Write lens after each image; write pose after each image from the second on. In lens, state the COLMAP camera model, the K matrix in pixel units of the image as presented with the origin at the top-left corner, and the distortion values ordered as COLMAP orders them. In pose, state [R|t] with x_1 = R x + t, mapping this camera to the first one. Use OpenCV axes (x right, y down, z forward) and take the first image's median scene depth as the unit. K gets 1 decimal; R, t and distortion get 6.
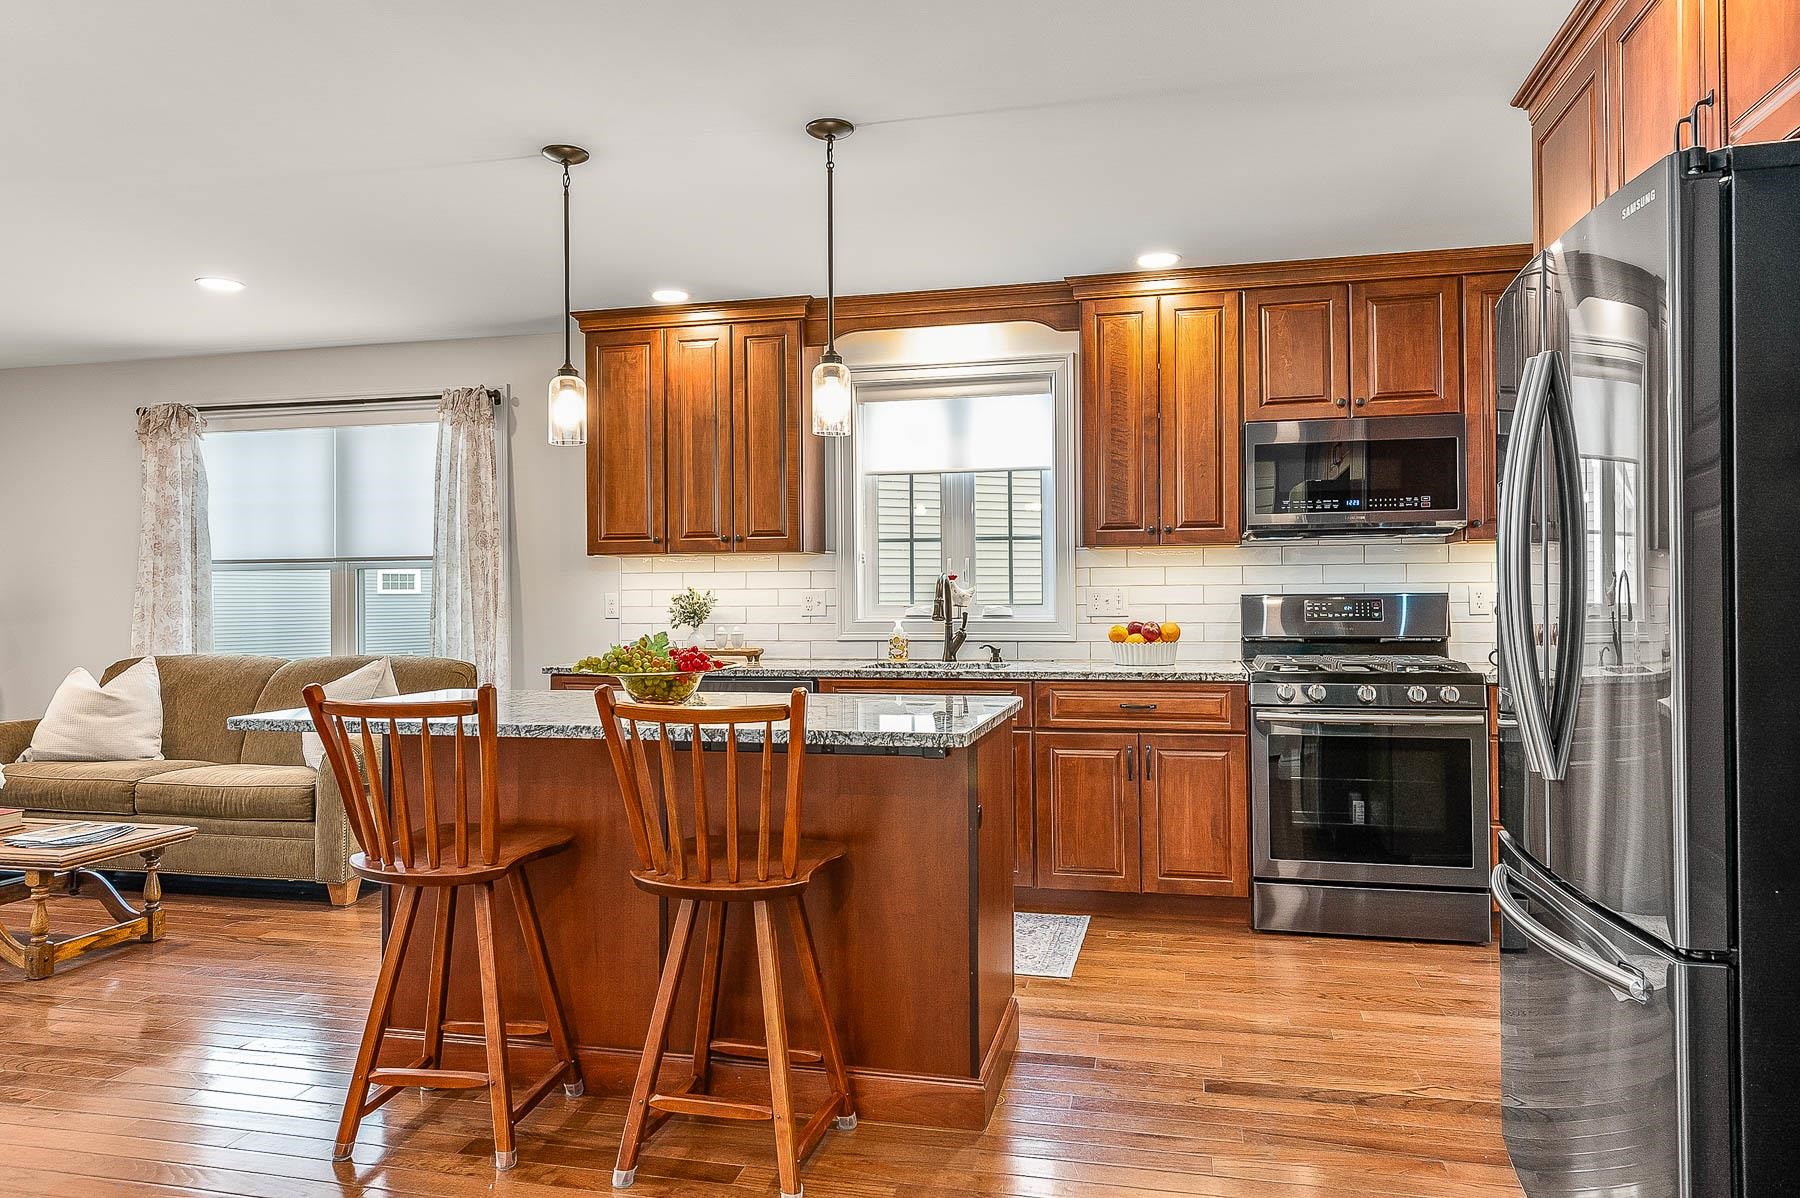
lens RADIAL K [[1187.3, 0, 900.9], [0, 1187.3, 579.9], [0, 0, 1]] dist [0.018609, -0.006163]
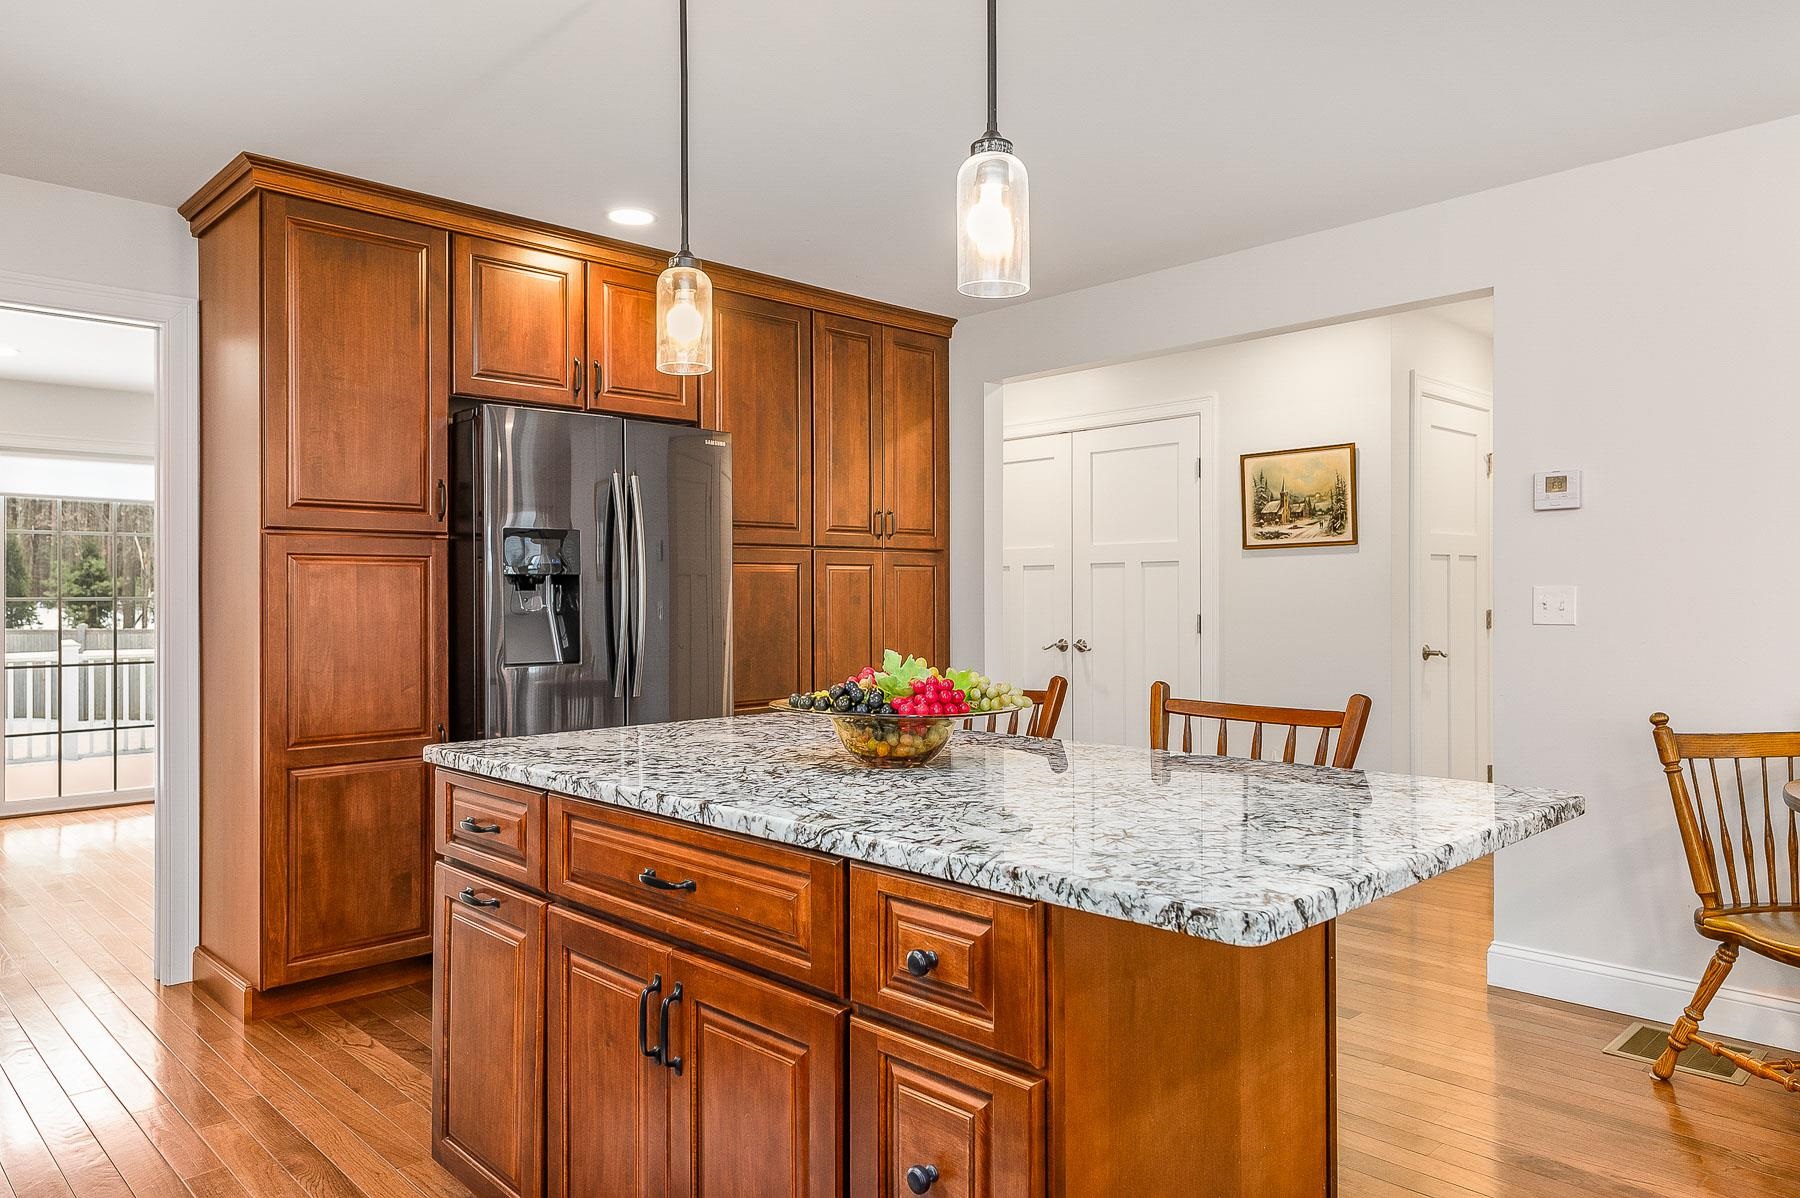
lens RADIAL K [[1175.8, 0, 900.0], [0, 1175.8, 599.0], [0, 0, 1]] dist [0.004323, 0.000941]
pose [[-0.841431, 0.015123, 0.540153, -0.372235], [0.009393, 0.999867, -0.013362, 0.017886], [-0.540283, -0.006170, -0.841461, 1.043123]]
